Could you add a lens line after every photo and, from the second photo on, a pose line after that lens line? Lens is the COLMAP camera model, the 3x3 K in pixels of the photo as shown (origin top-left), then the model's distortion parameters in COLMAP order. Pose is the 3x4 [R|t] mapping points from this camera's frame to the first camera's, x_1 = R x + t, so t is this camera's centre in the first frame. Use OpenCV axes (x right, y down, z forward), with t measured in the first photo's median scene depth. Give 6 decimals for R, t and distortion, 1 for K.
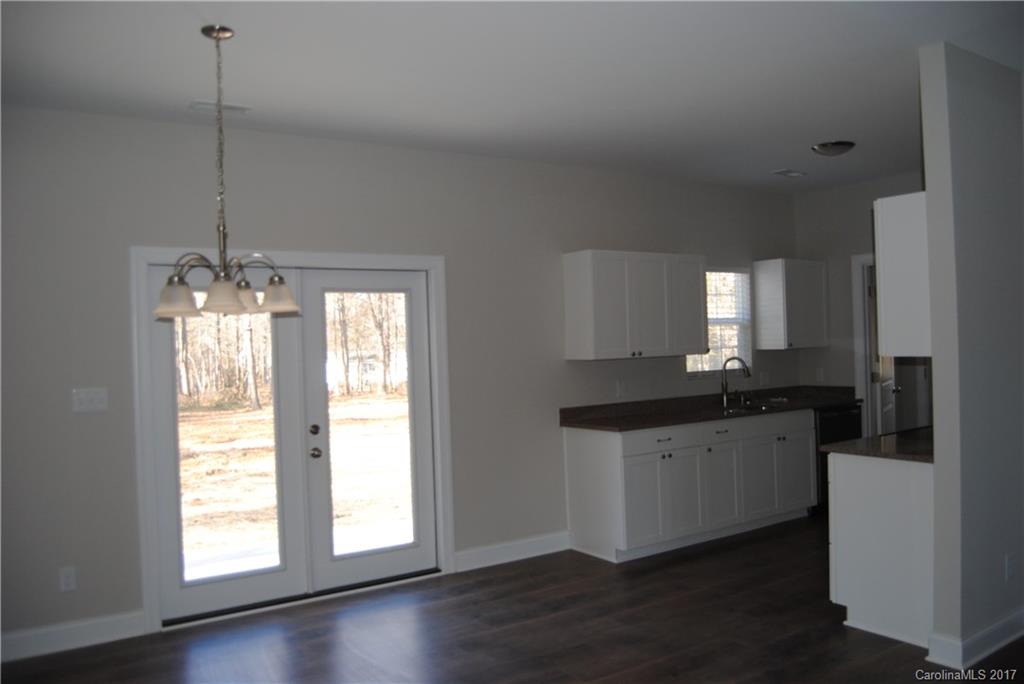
lens RADIAL K [[805.1, 0, 512.0], [0, 805.1, 342.0], [0, 0, 1]] dist [-0.083855, -0.001437]
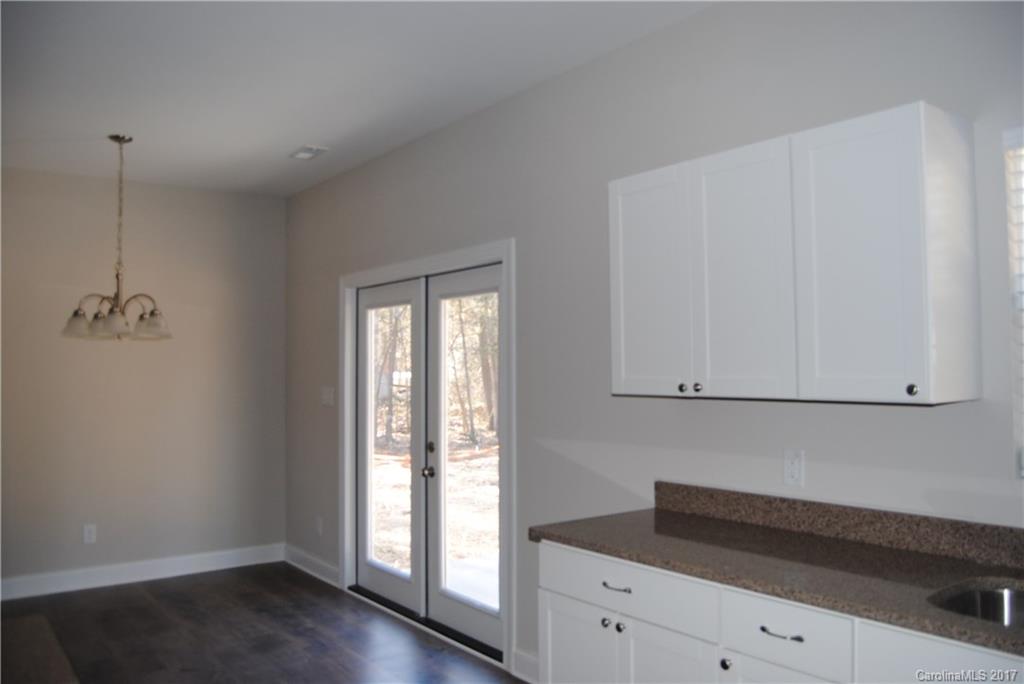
lens RADIAL K [[805.1, 0, 512.0], [0, 805.1, 342.0], [0, 0, 1]] dist [-0.083855, -0.001437]
pose [[0.064163, 0.001562, -0.997938, 0.588408], [0.009950, 0.999948, 0.002205, -0.011972], [0.997890, -0.010071, 0.064144, 0.873118]]
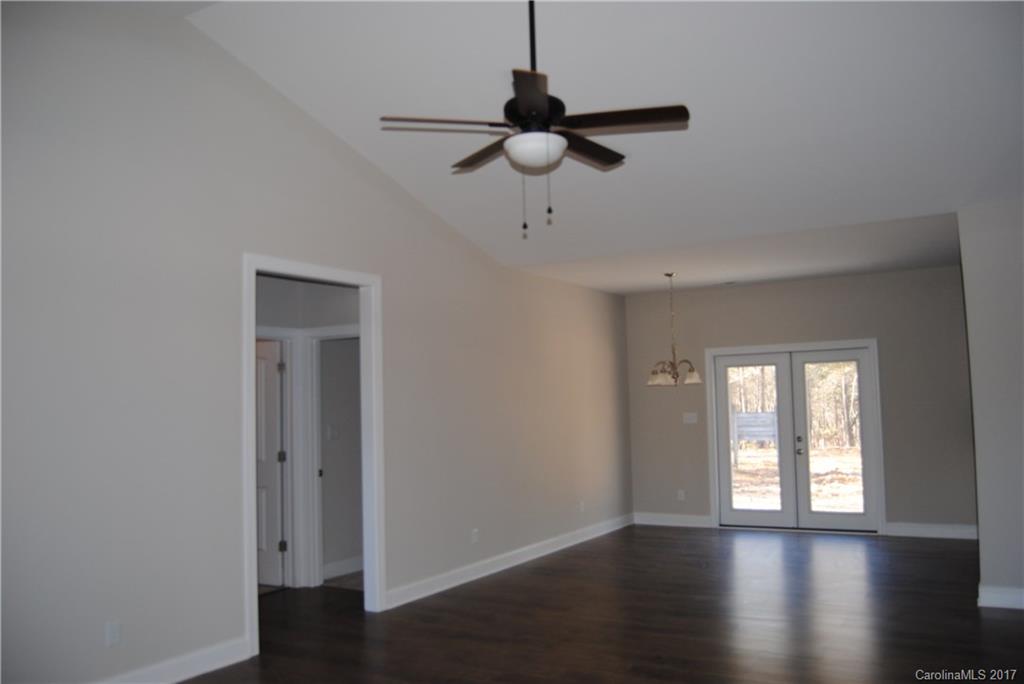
lens RADIAL K [[805.1, 0, 512.0], [0, 805.1, 342.0], [0, 0, 1]] dist [-0.083855, -0.001437]
pose [[0.412167, -0.057151, -0.909314, 0.973657], [0.015801, 0.998329, -0.055584, -0.018360], [0.910971, 0.008542, 0.412382, -0.298938]]
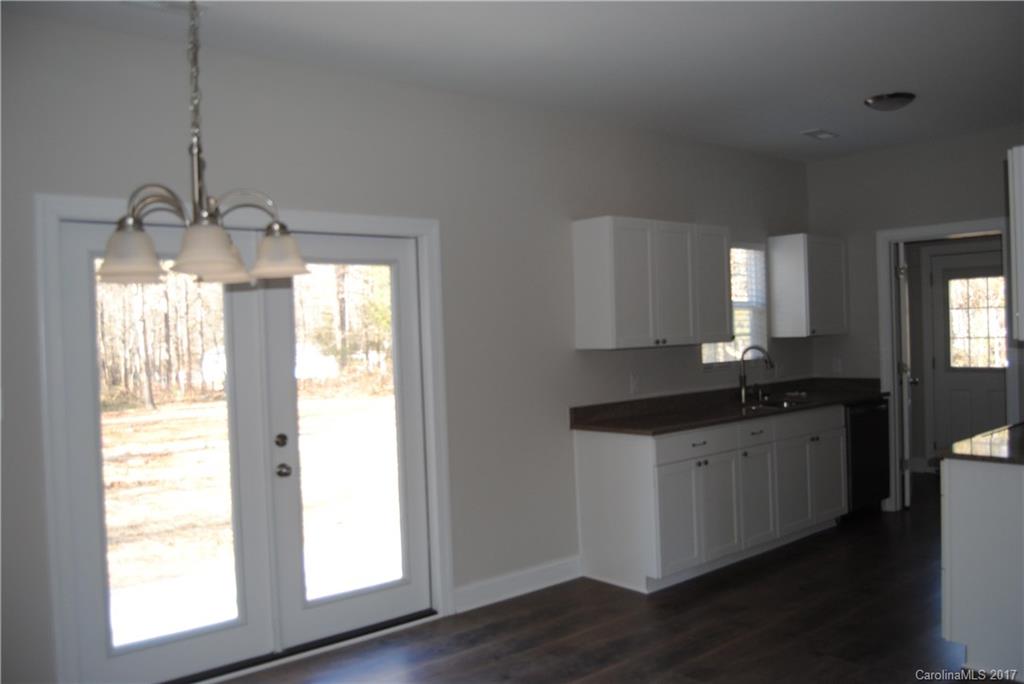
lens RADIAL K [[835.7, 0, 512.0], [0, 835.7, 342.0], [0, 0, 1]] dist [-0.079045, -0.001842]
pose [[0.993464, -0.003739, 0.114080, -0.098155], [0.002801, 0.999961, 0.008383, 0.007421], [-0.114107, -0.008009, 0.993436, 0.152718]]
